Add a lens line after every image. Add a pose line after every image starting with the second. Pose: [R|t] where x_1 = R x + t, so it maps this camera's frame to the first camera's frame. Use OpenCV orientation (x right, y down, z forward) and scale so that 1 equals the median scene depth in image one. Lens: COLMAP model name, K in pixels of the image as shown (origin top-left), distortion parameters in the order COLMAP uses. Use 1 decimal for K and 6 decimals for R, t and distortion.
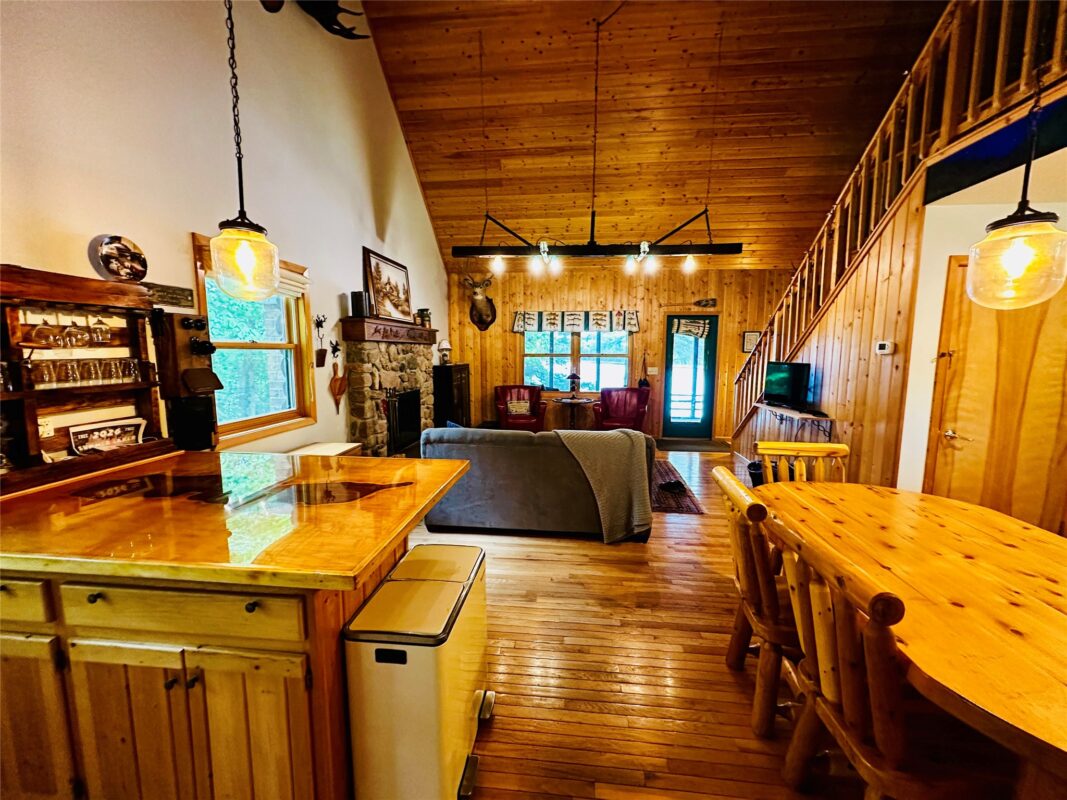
lens RADIAL K [[423.0, 0, 532.0], [0, 423.0, 399.3], [0, 0, 1]] dist [-0.001666, 0.000437]
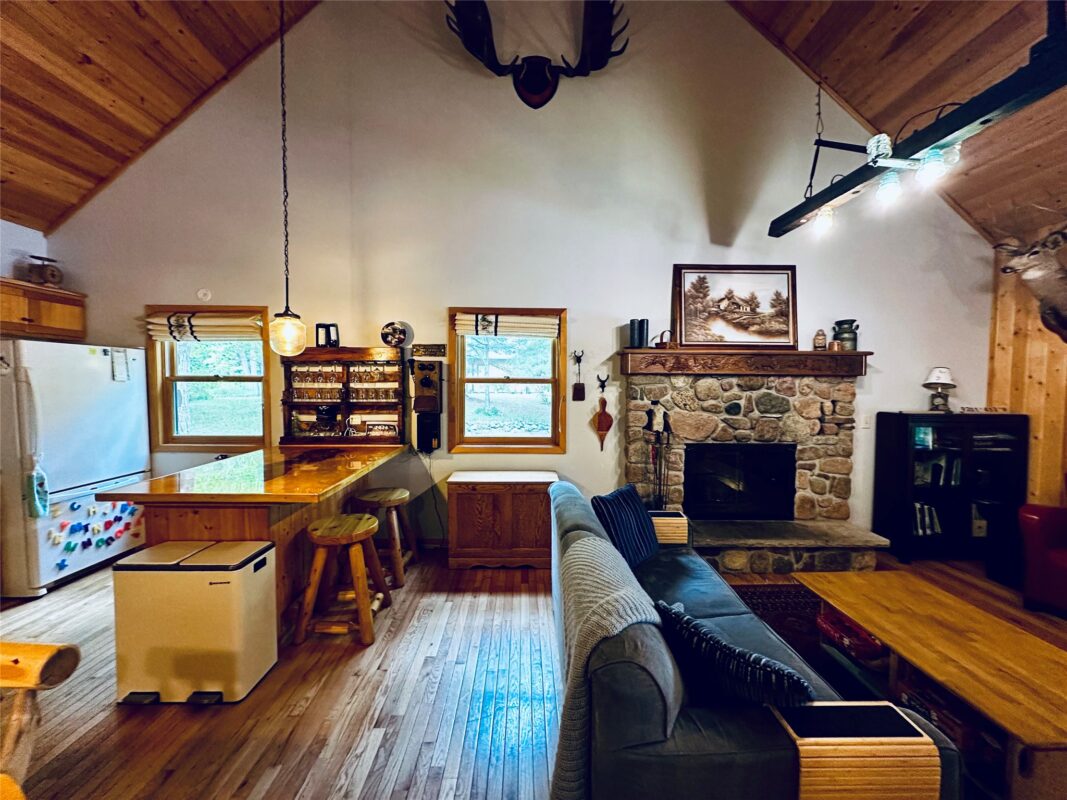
lens RADIAL K [[423.0, 0, 532.0], [0, 423.0, 399.3], [0, 0, 1]] dist [-0.001666, 0.000437]
pose [[0.120174, 0.041425, -0.991888, 0.398455], [-0.119130, 0.992511, 0.027018, -0.074398], [0.985579, 0.114917, 0.124209, 0.598814]]
